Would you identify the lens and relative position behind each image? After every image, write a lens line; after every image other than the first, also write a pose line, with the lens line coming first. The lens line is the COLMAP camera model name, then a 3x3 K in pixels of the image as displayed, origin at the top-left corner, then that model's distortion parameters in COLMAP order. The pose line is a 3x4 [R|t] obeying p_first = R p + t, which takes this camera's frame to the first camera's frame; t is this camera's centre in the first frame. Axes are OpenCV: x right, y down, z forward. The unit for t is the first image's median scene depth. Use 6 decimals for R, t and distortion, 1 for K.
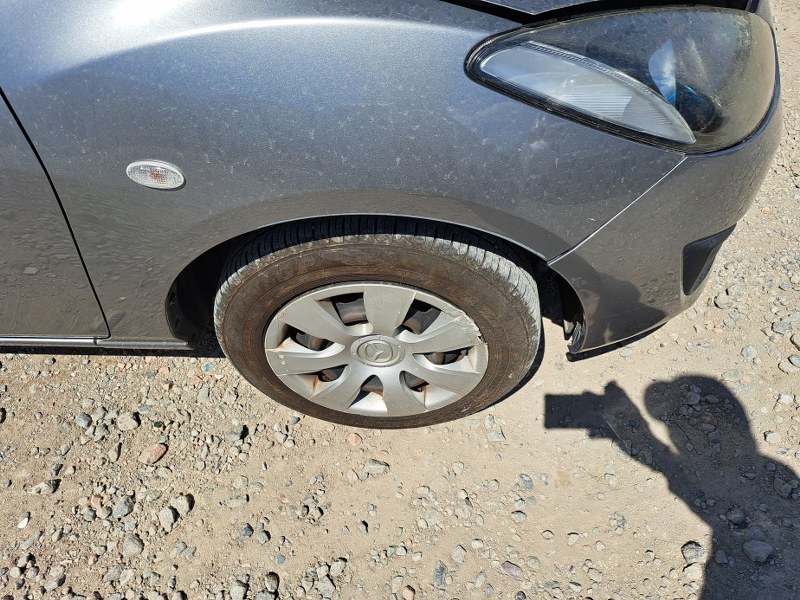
lens RADIAL K [[568.8, 0, 402.4], [0, 568.8, 308.3], [0, 0, 1]] dist [0.042059, -0.022637]
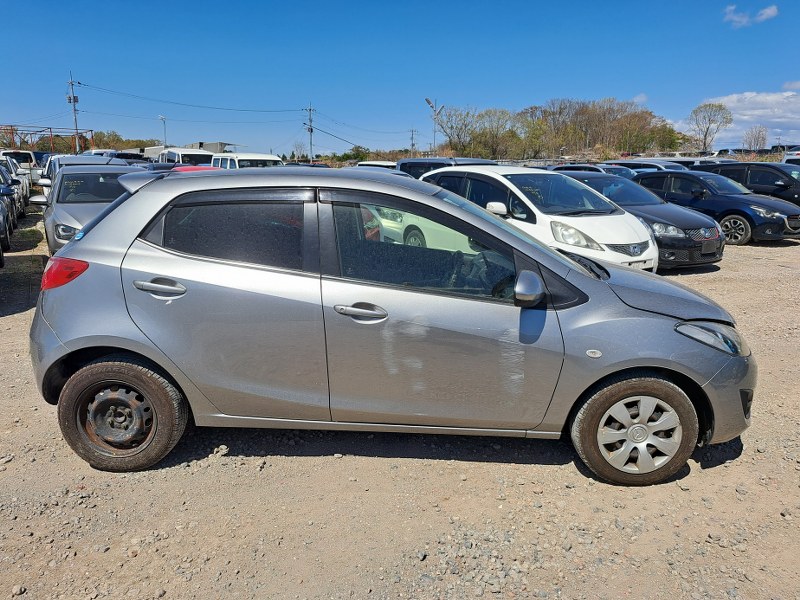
lens RADIAL K [[568.8, 0, 396.9], [0, 568.8, 298.1], [0, 0, 1]] dist [0.042059, -0.022637]
pose [[0.999590, 0.024248, 0.015212, -1.216800], [-0.009816, 0.789598, -0.613546, 1.220805], [-0.026889, 0.613145, 0.789512, -1.462362]]
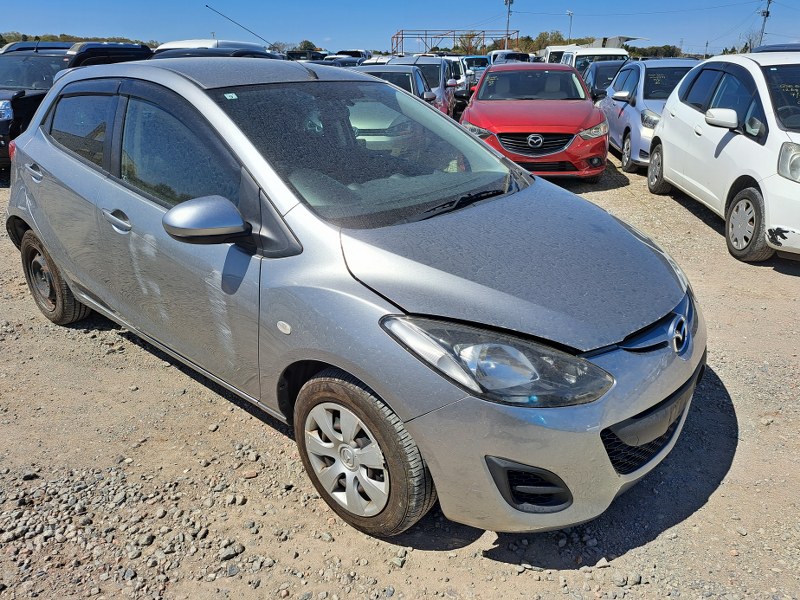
lens RADIAL K [[568.8, 0, 405.8], [0, 568.8, 298.9], [0, 0, 1]] dist [0.042059, -0.022637]
pose [[0.782129, 0.247050, -0.572050, 1.007835], [-0.487705, 0.814113, -0.315220, 0.147423], [0.387838, 0.525534, 0.757229, -0.575121]]
